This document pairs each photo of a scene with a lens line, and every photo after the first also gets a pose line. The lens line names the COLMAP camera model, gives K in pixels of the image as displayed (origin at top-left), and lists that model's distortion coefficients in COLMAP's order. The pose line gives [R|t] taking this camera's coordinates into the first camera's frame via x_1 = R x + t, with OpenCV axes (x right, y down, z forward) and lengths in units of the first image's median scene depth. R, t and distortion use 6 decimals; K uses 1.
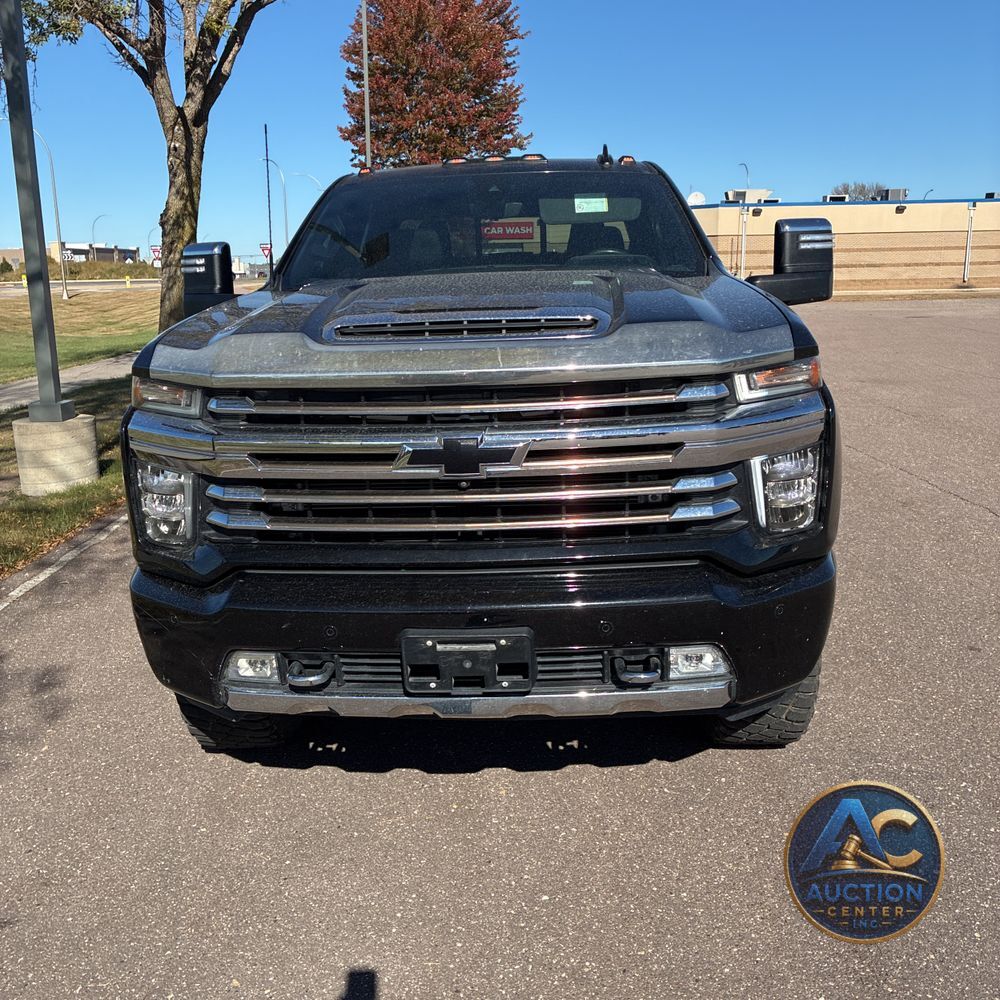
lens RADIAL K [[1066.8, 0, 481.8], [0, 1066.8, 519.6], [0, 0, 1]] dist [0.051837, -0.029516]
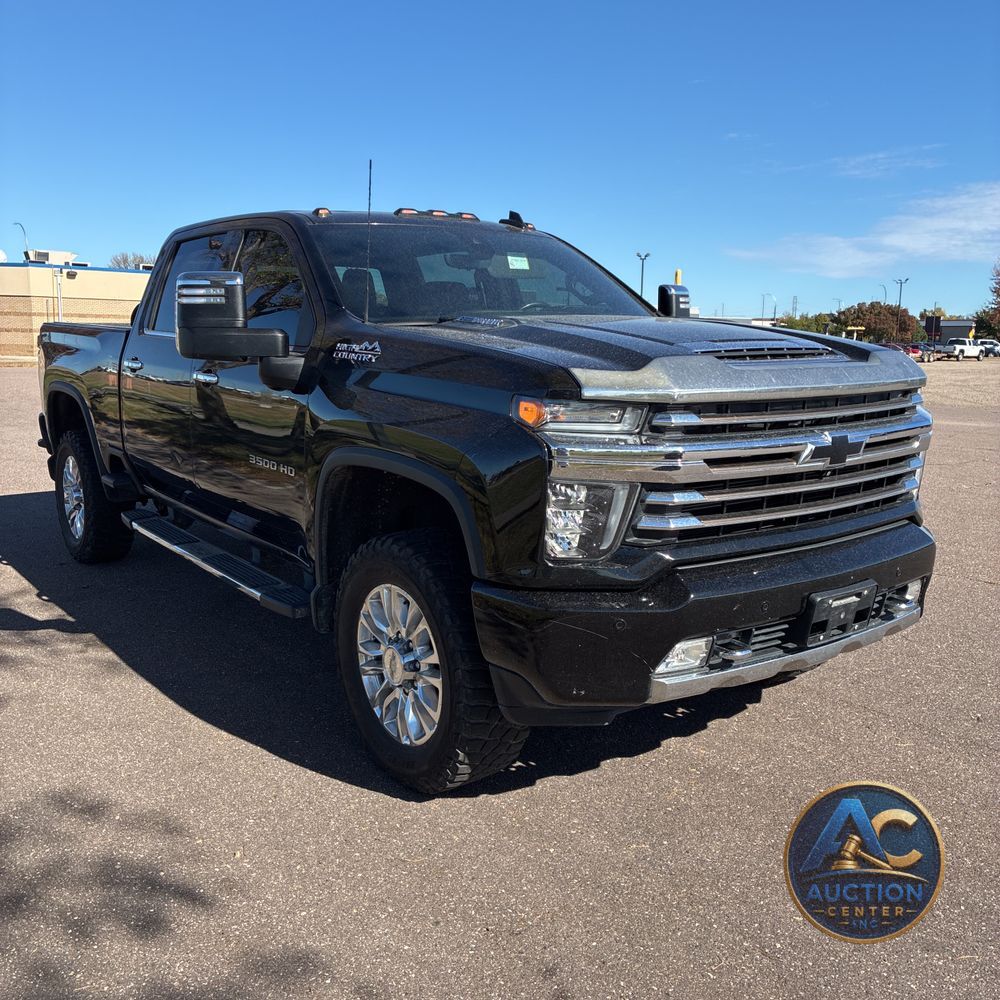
lens RADIAL K [[1065.0, 0, 535.7], [0, 1065.0, 498.3], [0, 0, 1]] dist [0.051789, -0.010674]
pose [[0.748379, -0.075174, 0.658997, -0.181248], [0.128839, 0.991108, -0.033255, -0.001019], [-0.650637, 0.109792, 0.751410, 0.044461]]
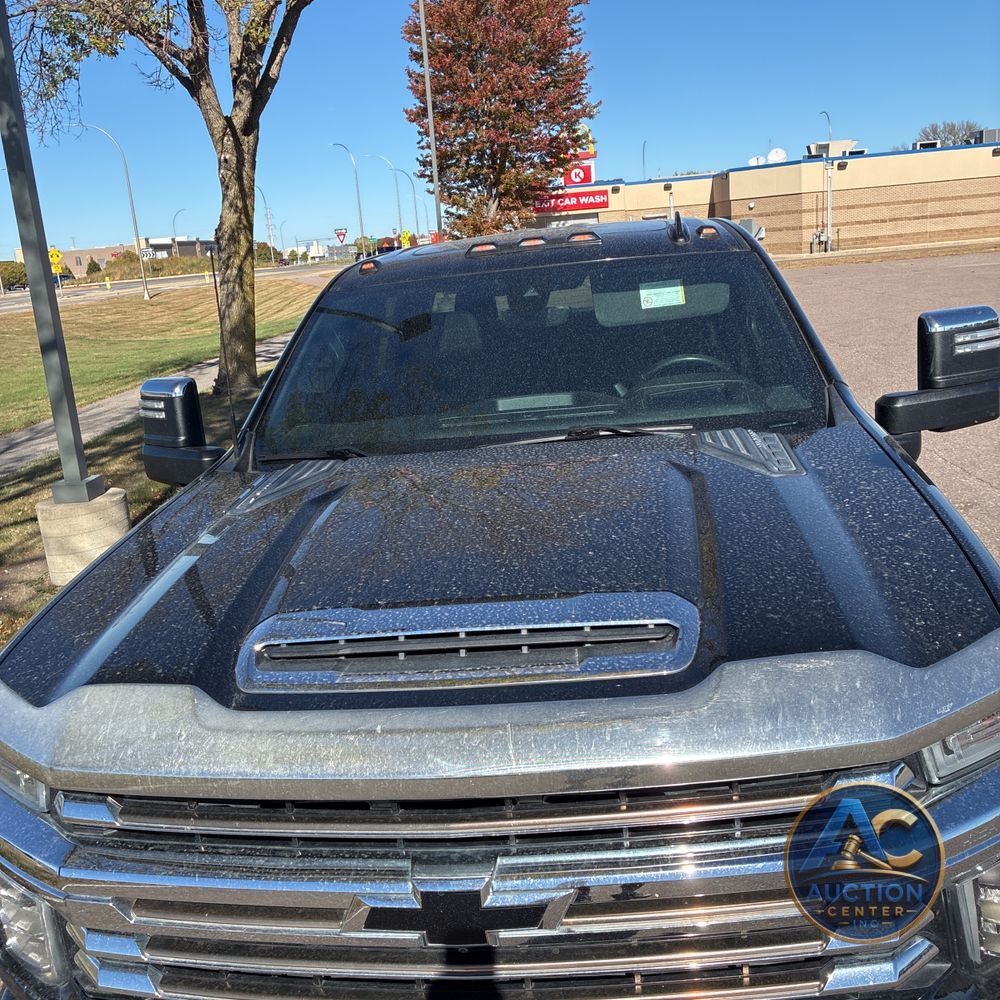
lens RADIAL K [[1052.1, 0, 500.0], [0, 1052.1, 500.0], [0, 0, 1]] dist [0.045282, -0.011537]
pose [[0.996401, -0.048465, -0.069536, 0.009099], [0.049858, 0.998586, 0.018439, -0.047194], [0.068544, -0.021839, 0.997409, 0.068222]]
